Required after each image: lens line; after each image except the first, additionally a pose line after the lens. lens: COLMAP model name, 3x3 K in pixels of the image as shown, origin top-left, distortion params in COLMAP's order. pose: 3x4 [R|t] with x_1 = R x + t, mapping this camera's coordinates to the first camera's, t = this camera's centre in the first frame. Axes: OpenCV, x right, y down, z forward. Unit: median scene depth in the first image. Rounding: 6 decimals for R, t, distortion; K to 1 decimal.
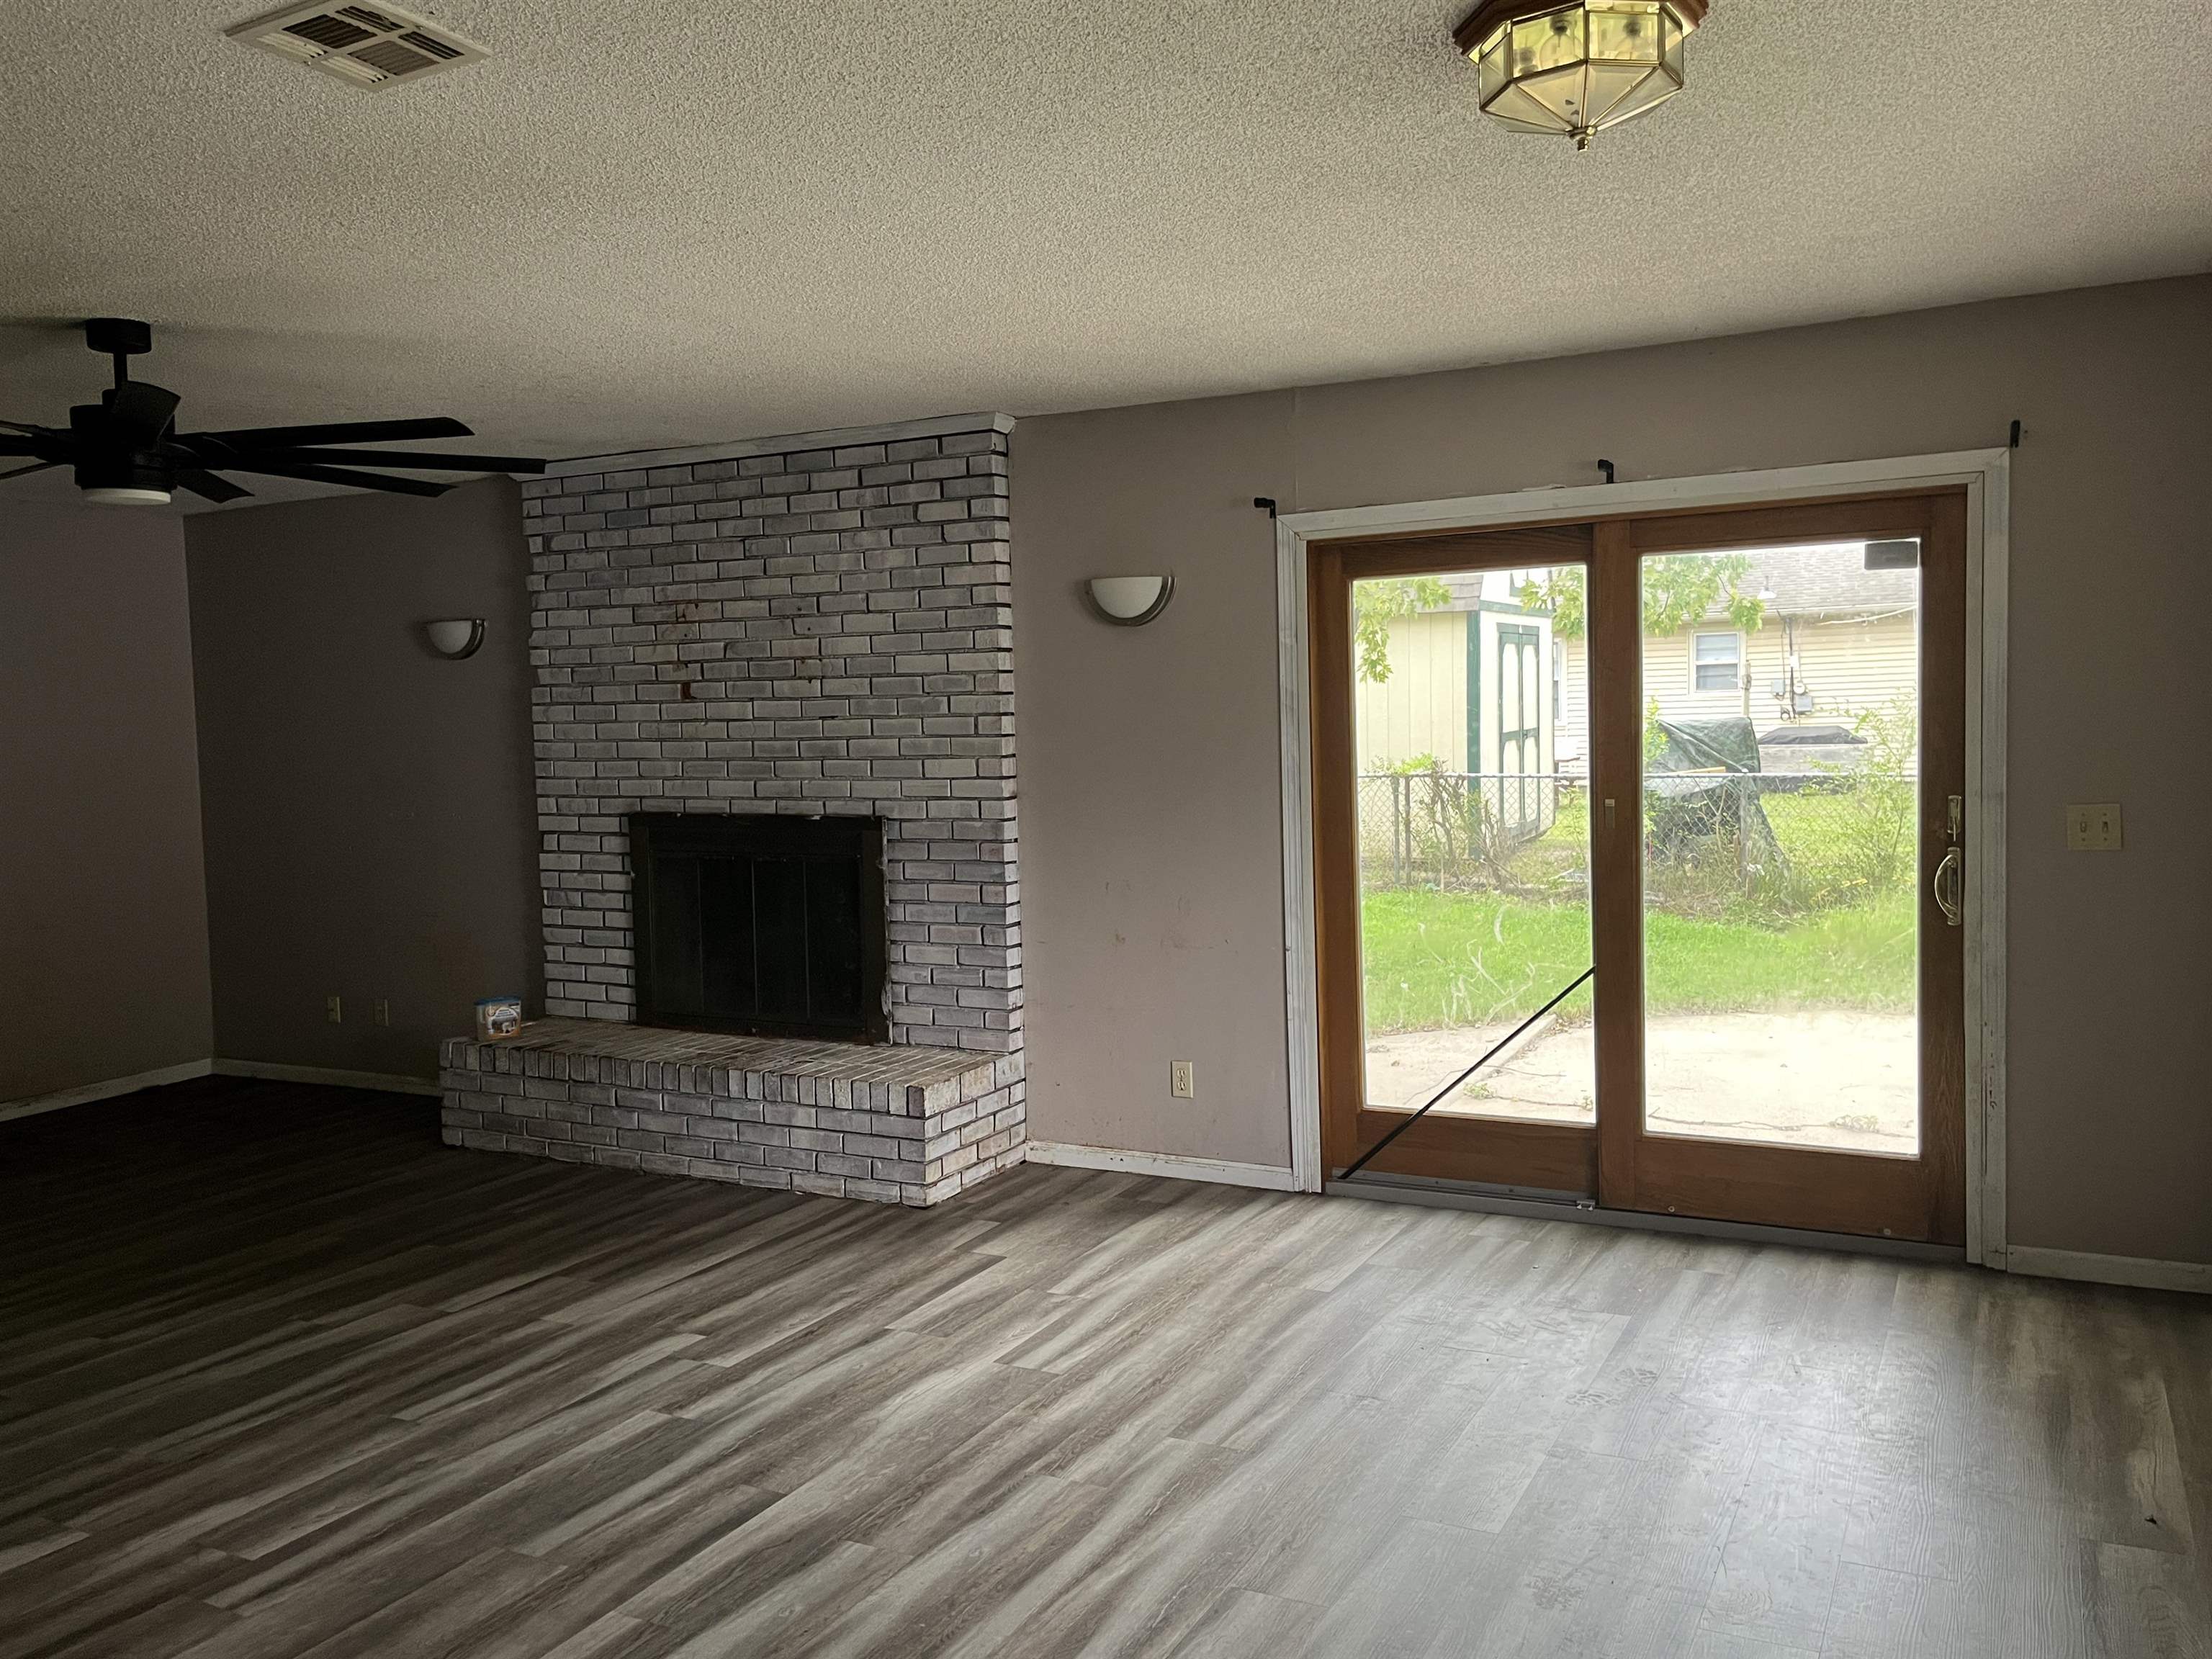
lens RADIAL K [[1752.5, 0, 1112.4], [0, 1752.5, 825.3], [0, 0, 1]] dist [0.071808, -0.097329]
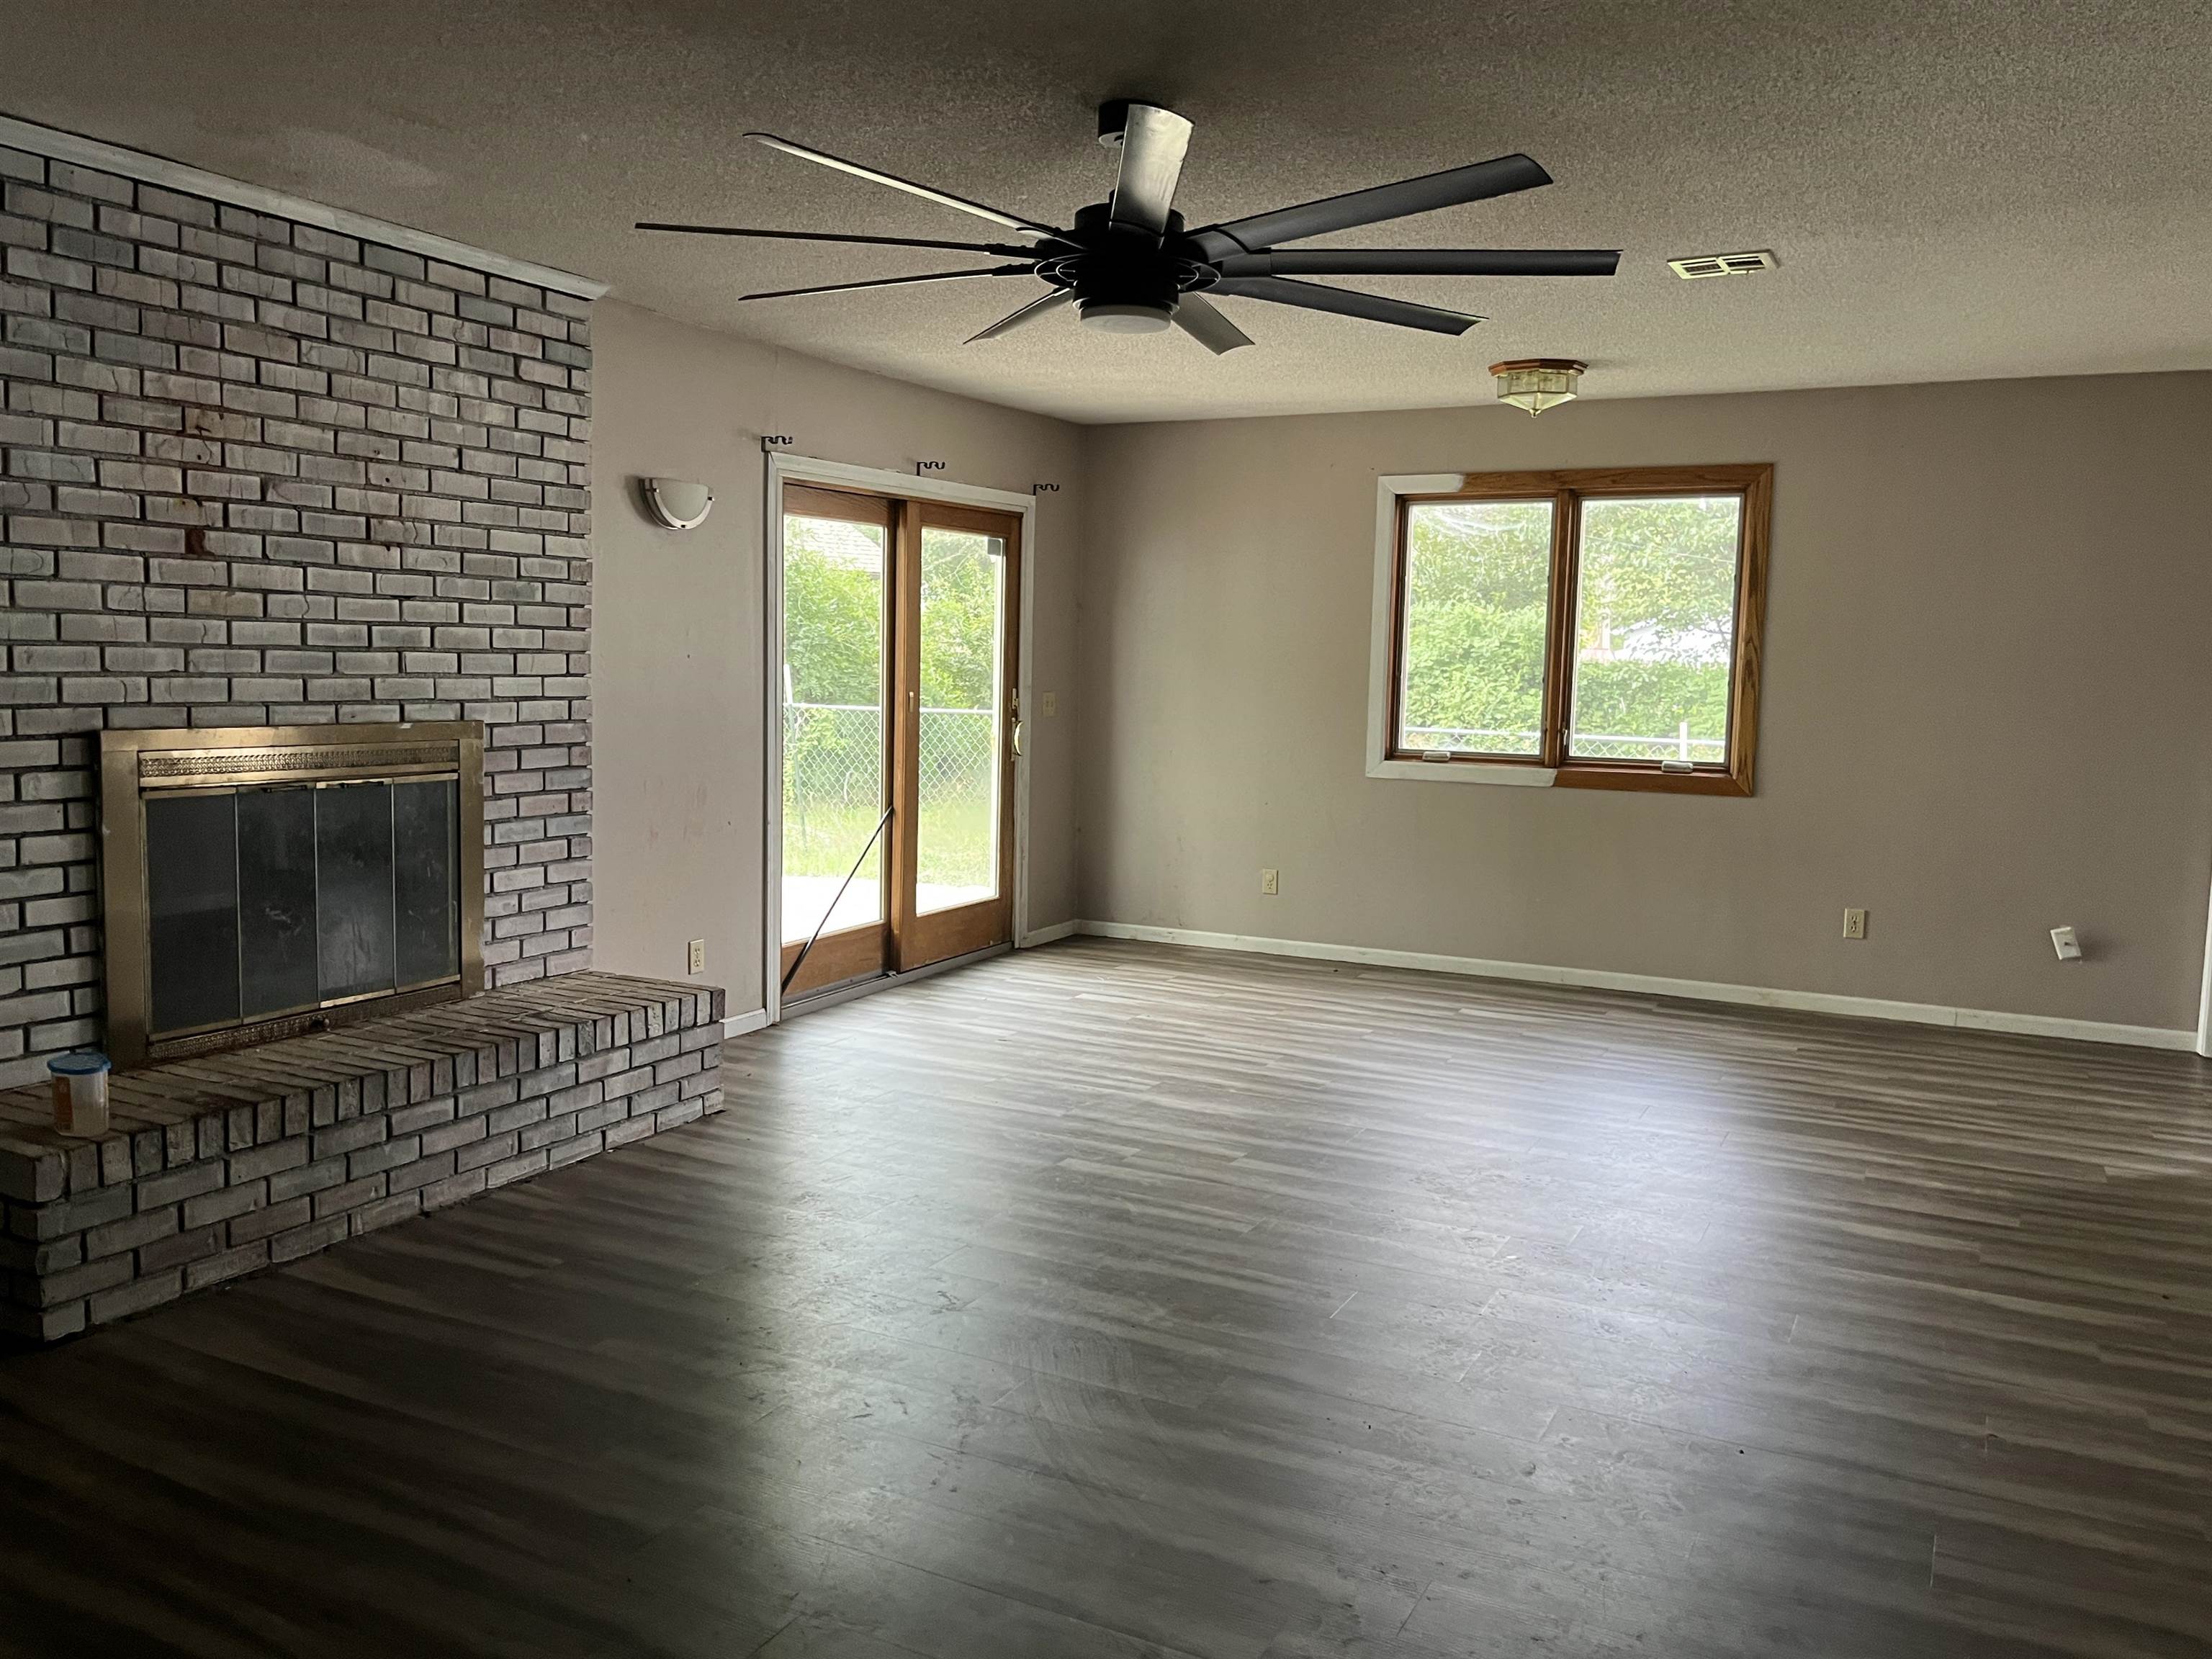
lens RADIAL K [[1752.5, 0, 1112.4], [0, 1752.5, 825.3], [0, 0, 1]] dist [0.071808, -0.097329]
pose [[-0.024388, -0.075312, 0.996862, -0.978555], [0.043069, 0.996153, 0.076313, -0.006895], [-0.998774, 0.044795, -0.021050, 0.718735]]
